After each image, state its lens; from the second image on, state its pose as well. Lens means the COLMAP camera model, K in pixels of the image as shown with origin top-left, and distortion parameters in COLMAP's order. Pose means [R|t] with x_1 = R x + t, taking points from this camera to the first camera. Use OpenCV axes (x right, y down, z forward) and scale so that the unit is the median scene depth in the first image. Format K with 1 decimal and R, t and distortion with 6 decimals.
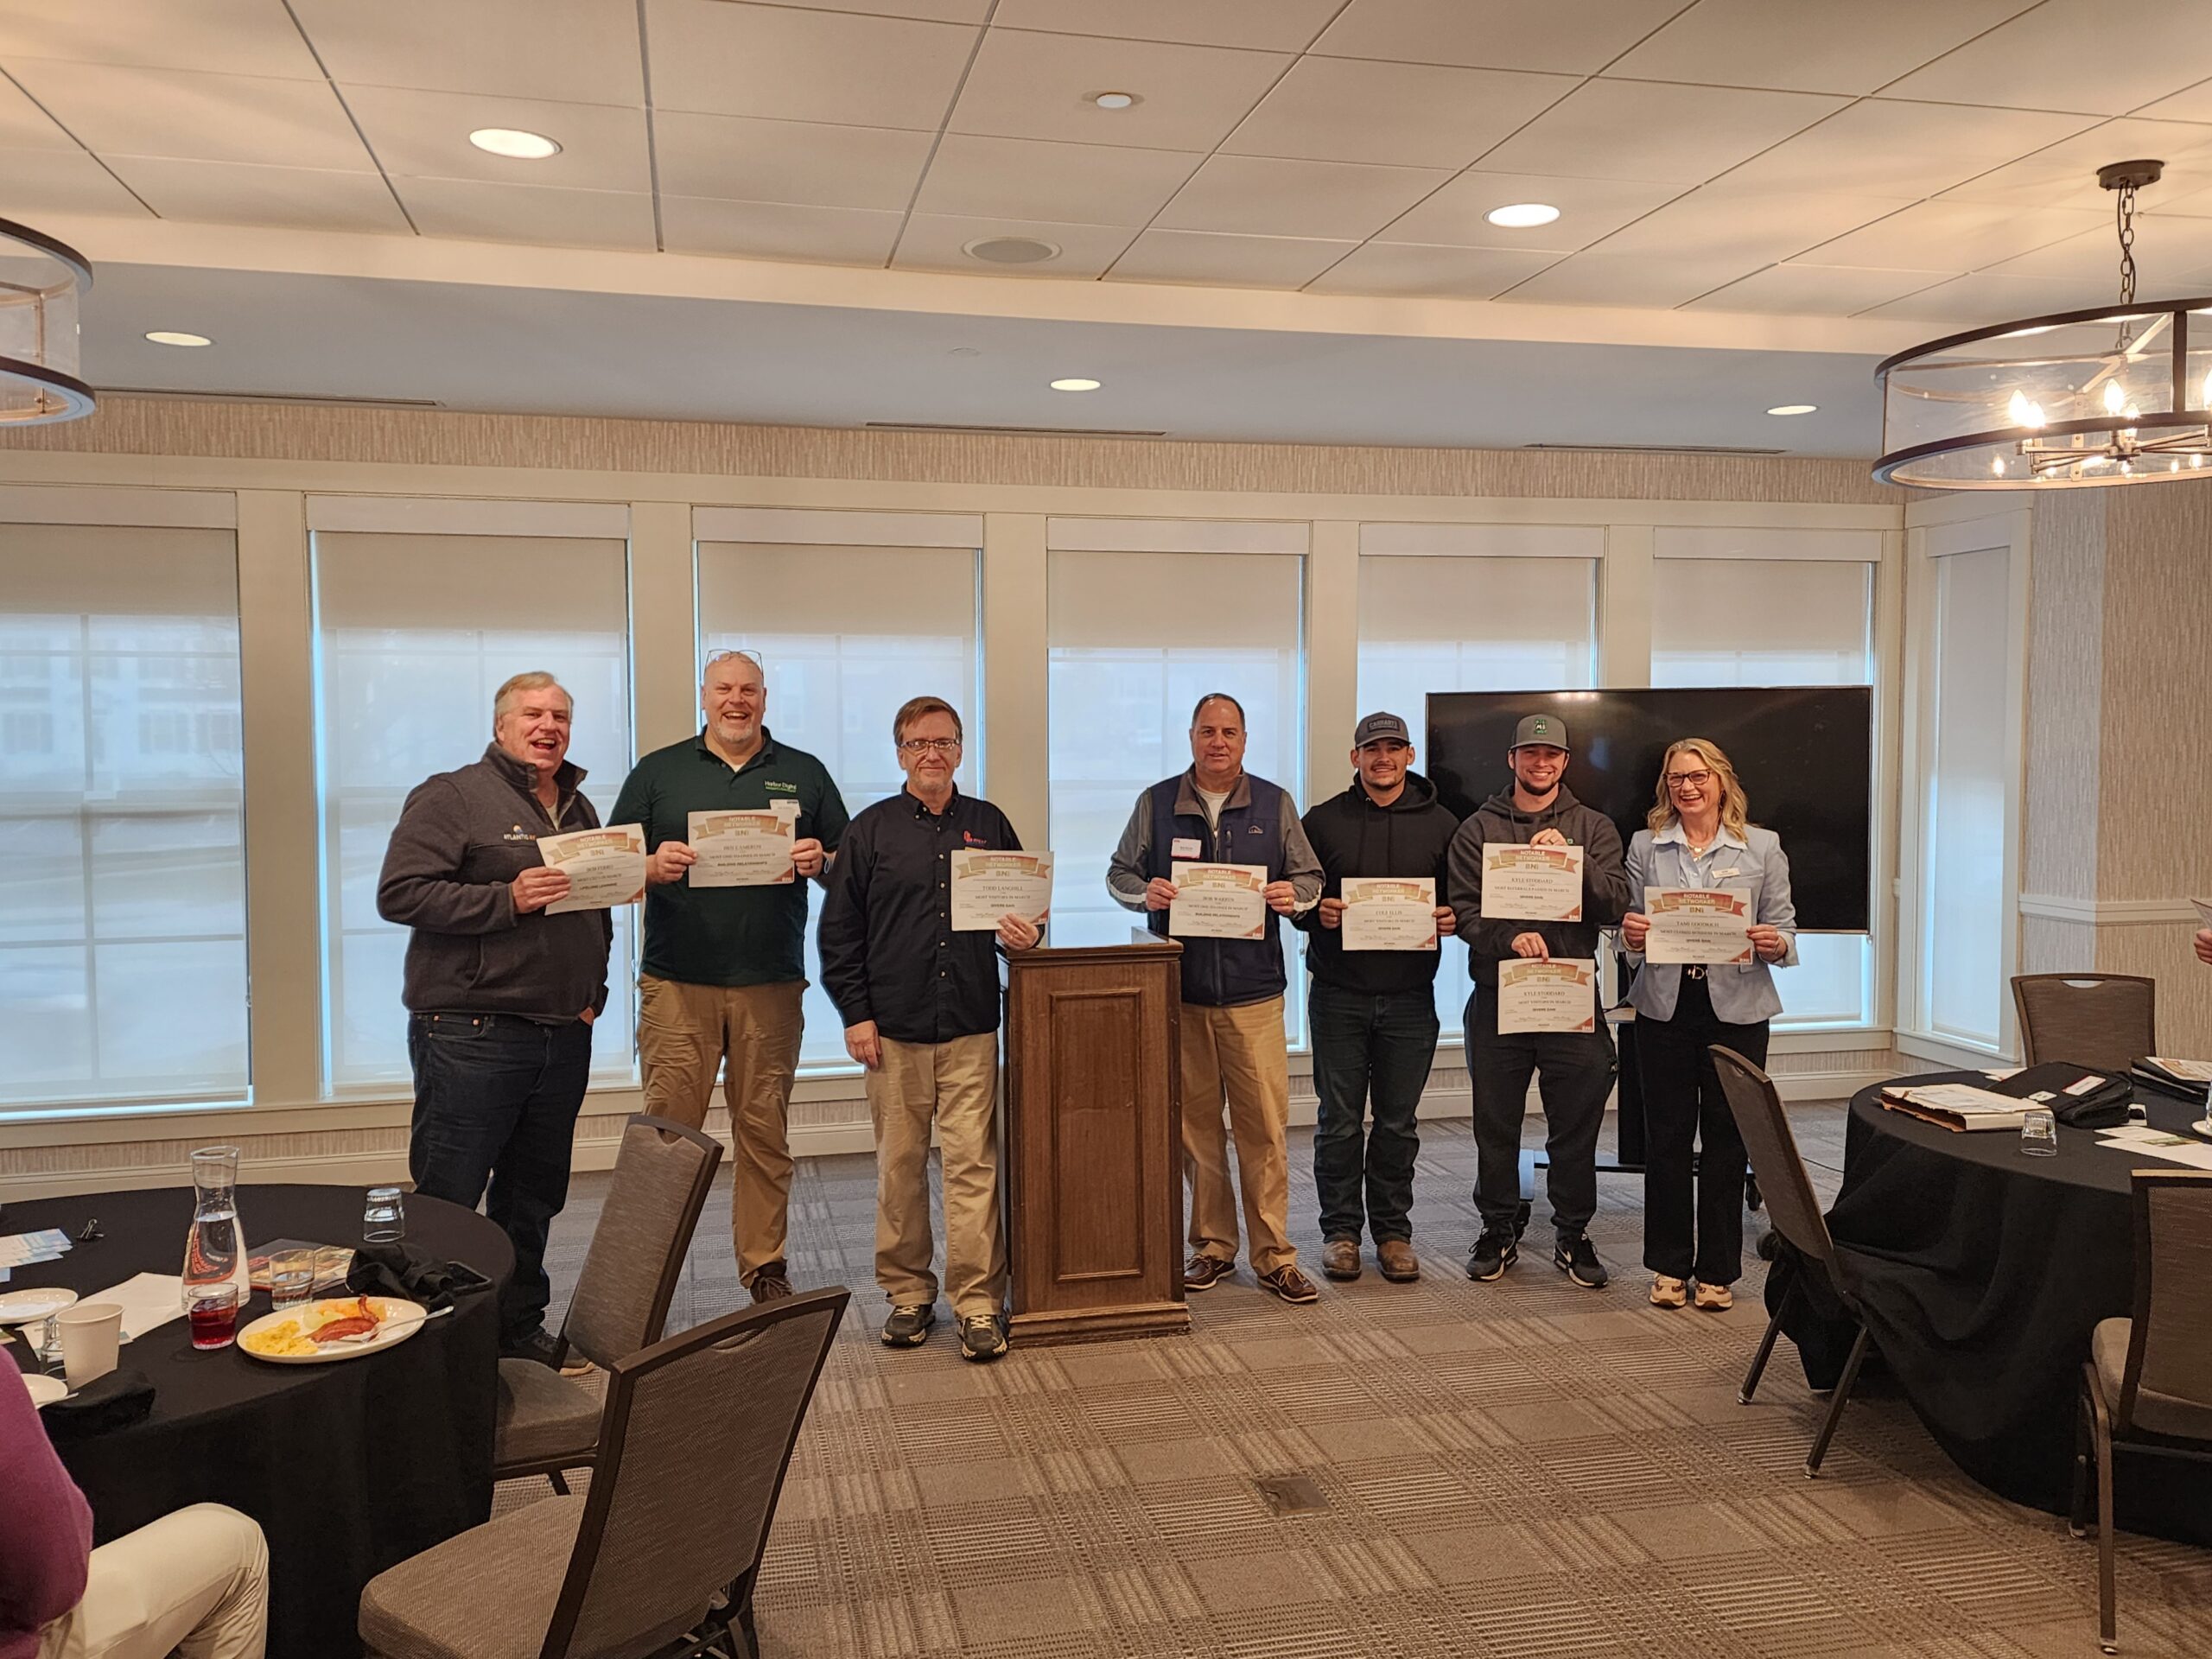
lens RADIAL K [[1756.5, 0, 1118.6], [0, 1756.5, 823.0], [0, 0, 1]] dist [0.066603, -0.041079]
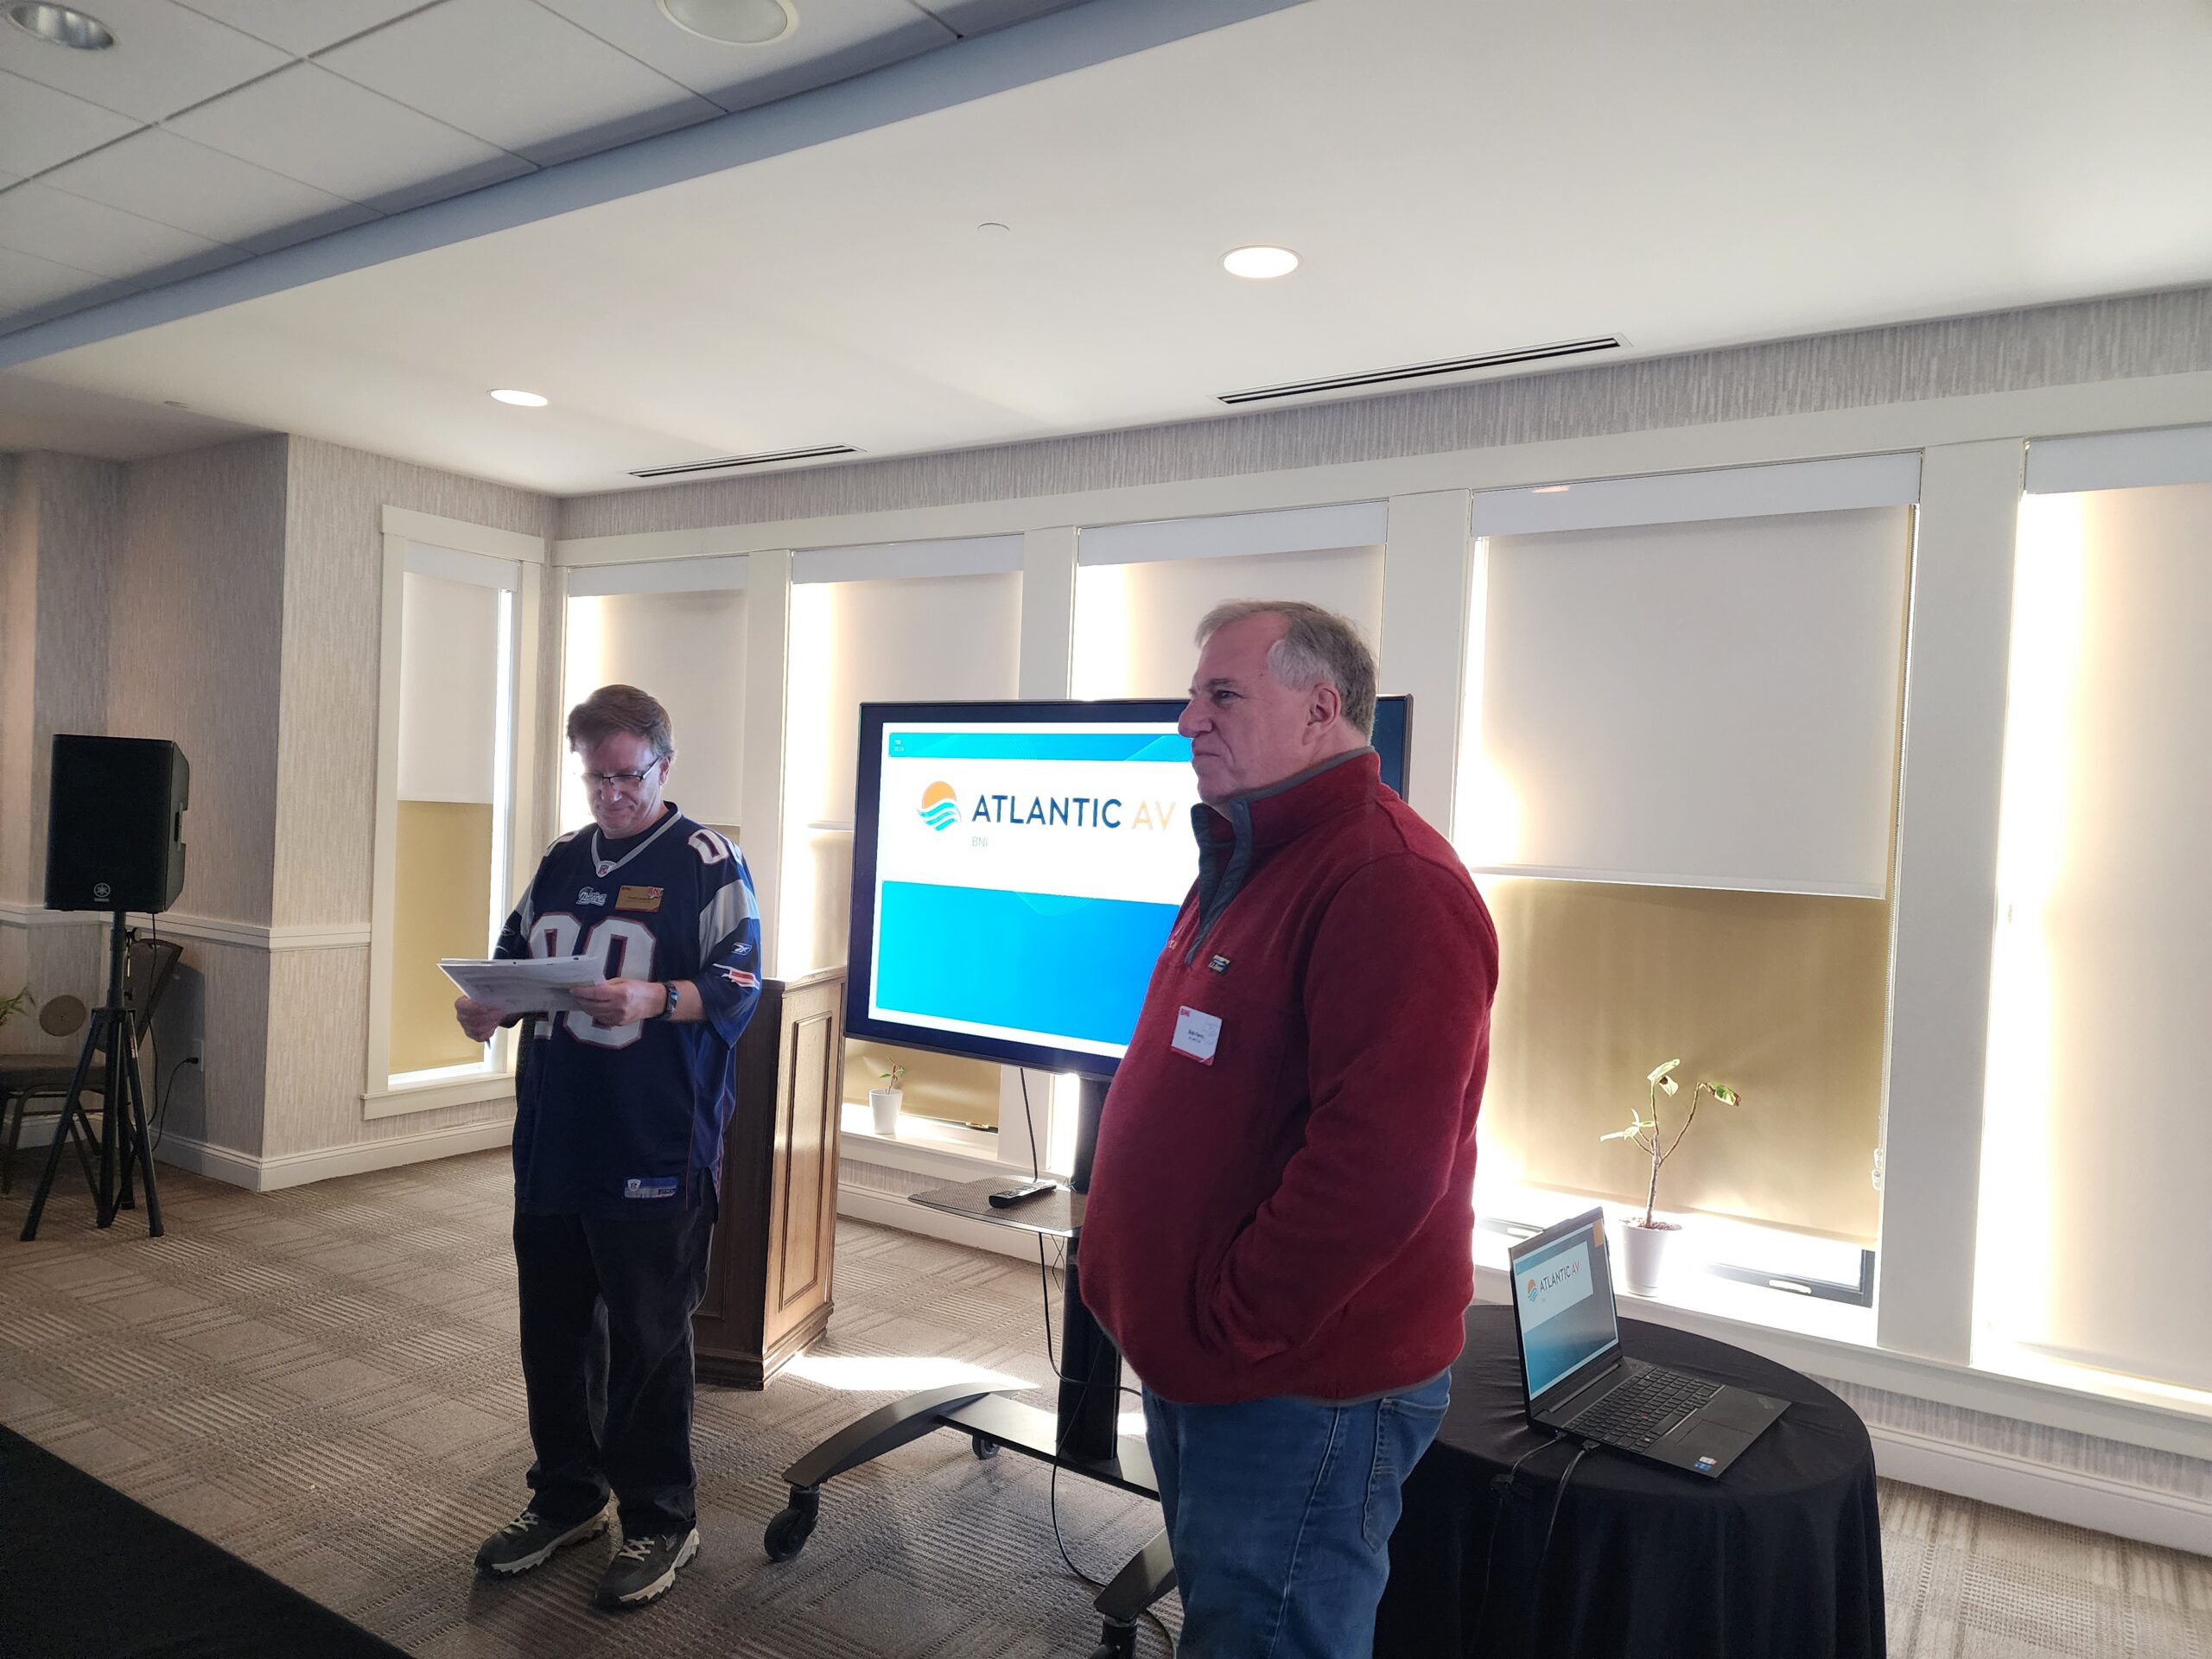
lens RADIAL K [[1463.2, 0, 1089.3], [0, 1463.2, 837.0], [0, 0, 1]] dist [0.062327, -0.054271]
pose [[0.680463, 0.045727, -0.731354, 0.330331], [-0.083964, 0.996343, -0.015827, -0.012014], [0.727956, 0.072177, 0.681814, 0.534271]]
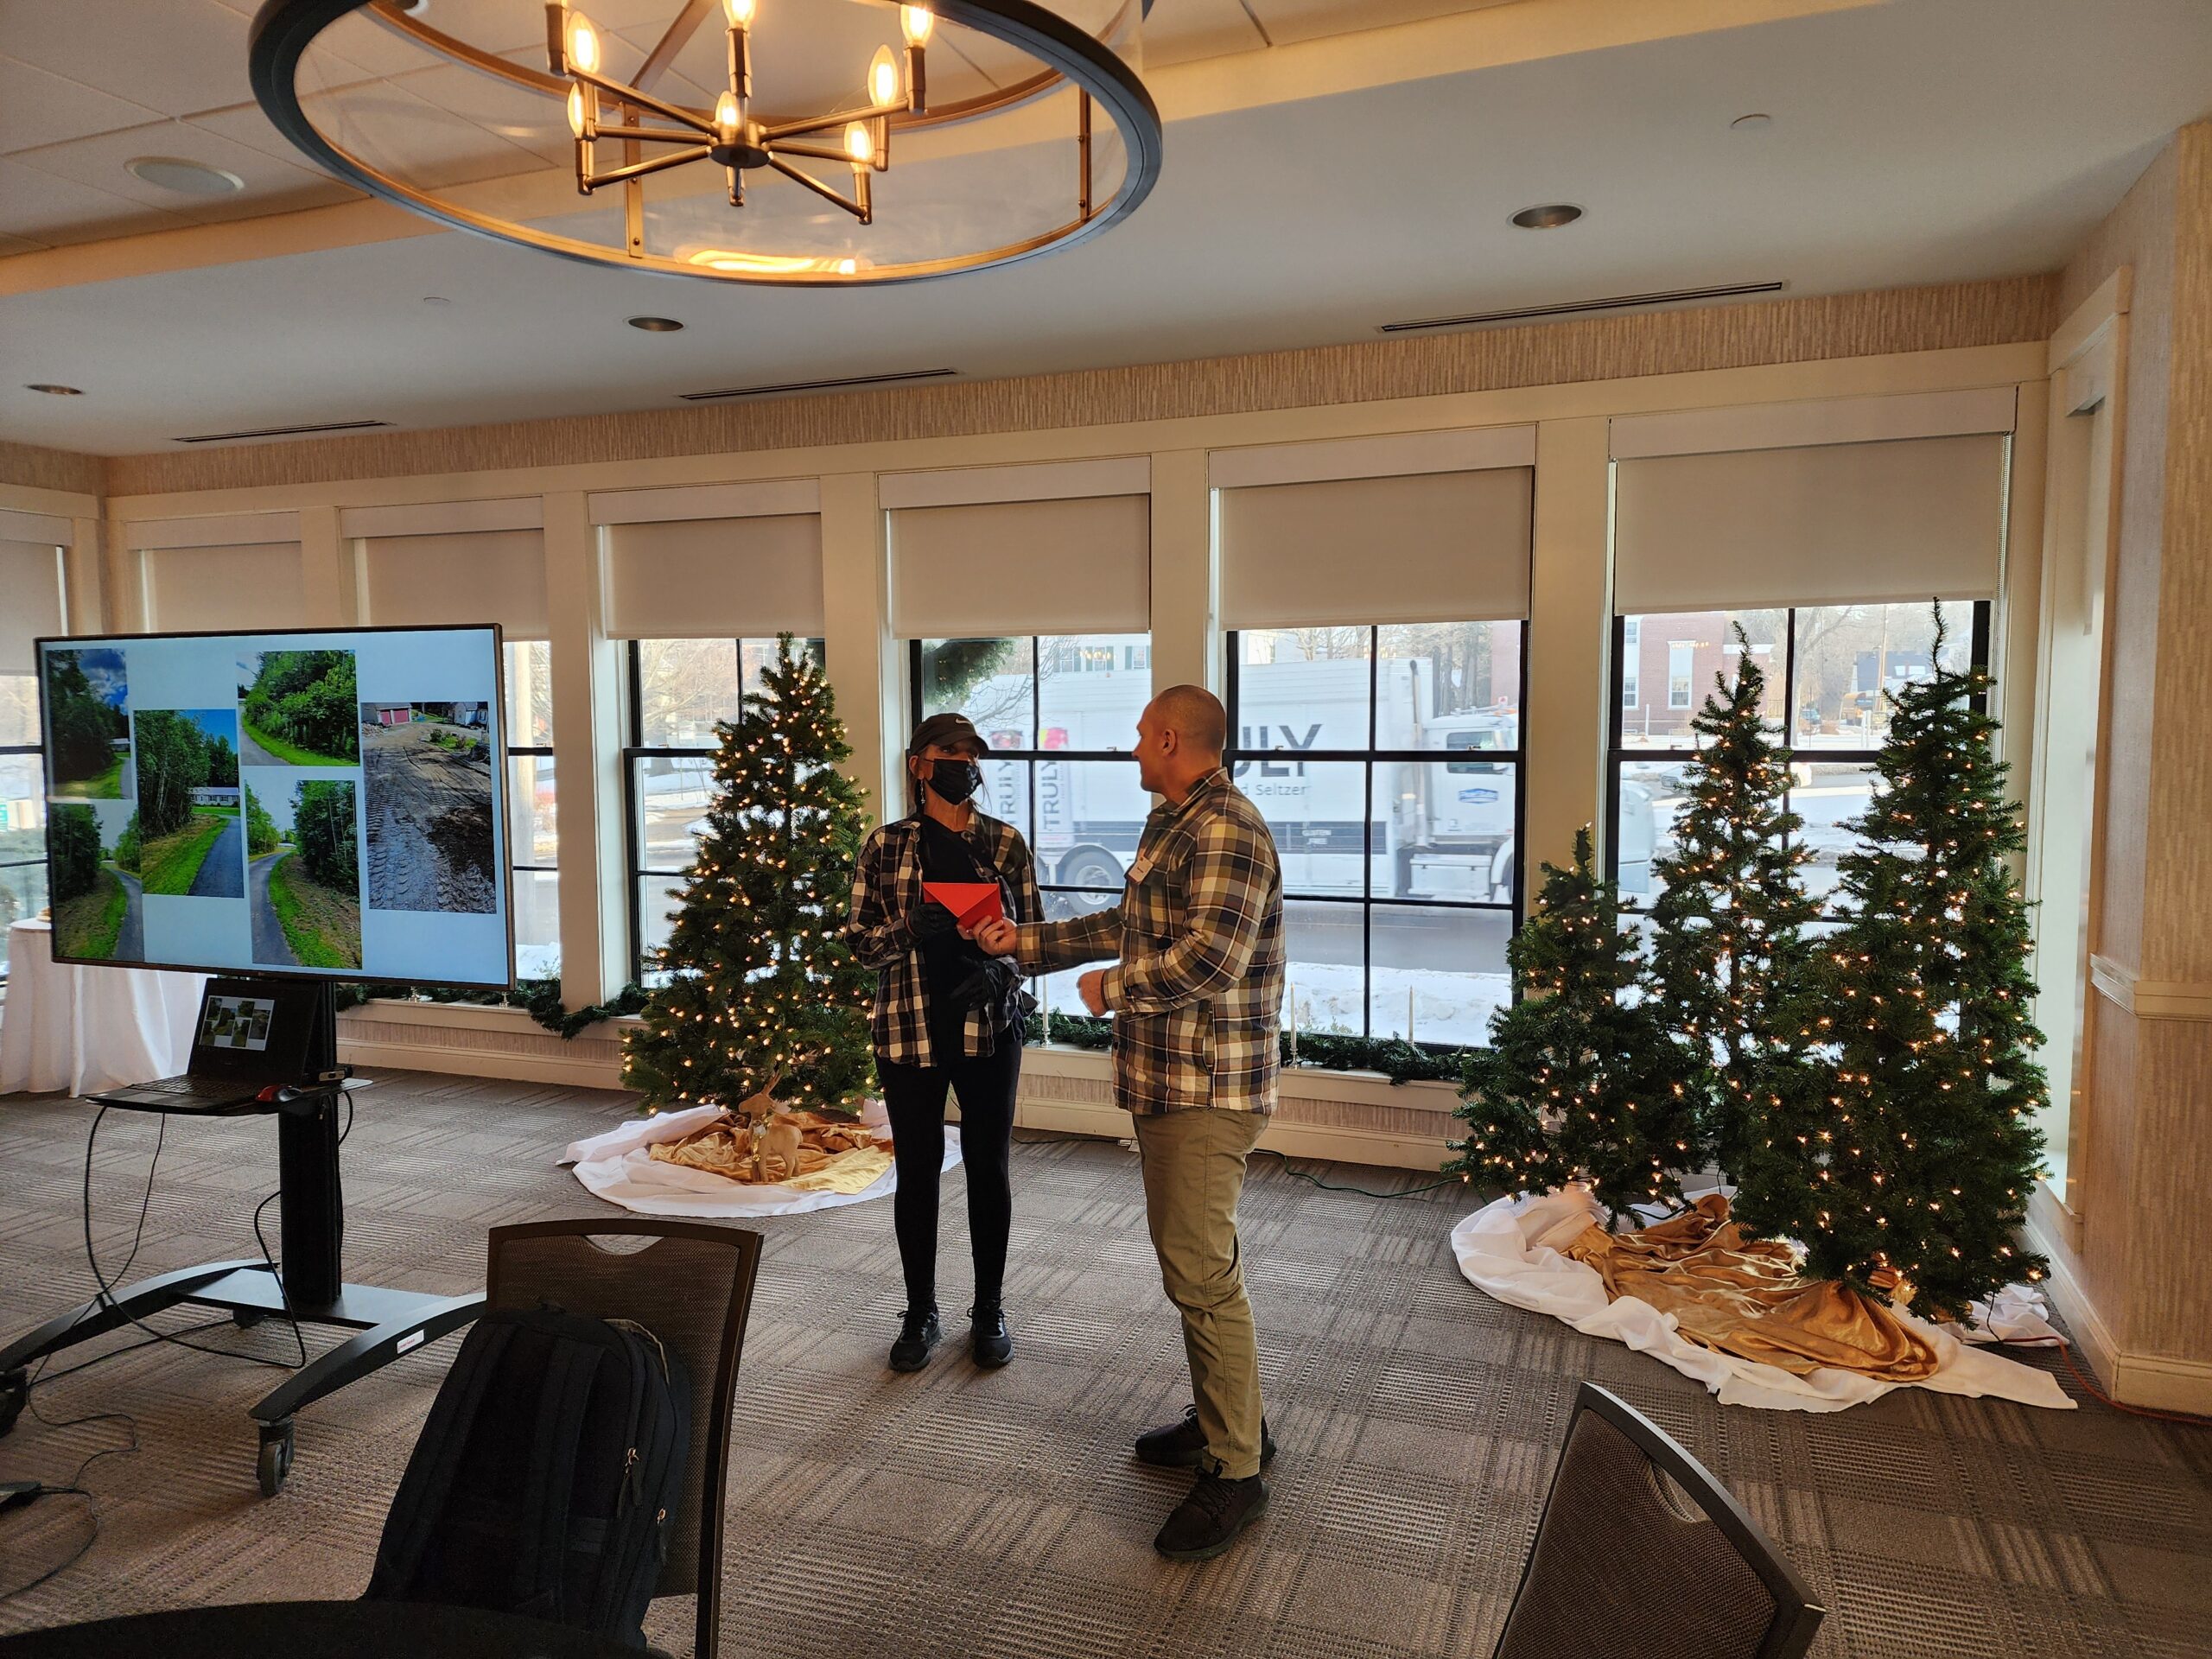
lens RADIAL K [[1463.2, 0, 1113.1], [0, 1463.2, 842.2], [0, 0, 1]] dist [0.062327, -0.054271]
pose [[0.825400, 0.048451, -0.562466, 0.581205], [-0.026928, 0.998555, 0.046500, -0.016095], [0.563906, -0.023236, 0.825512, 0.445347]]
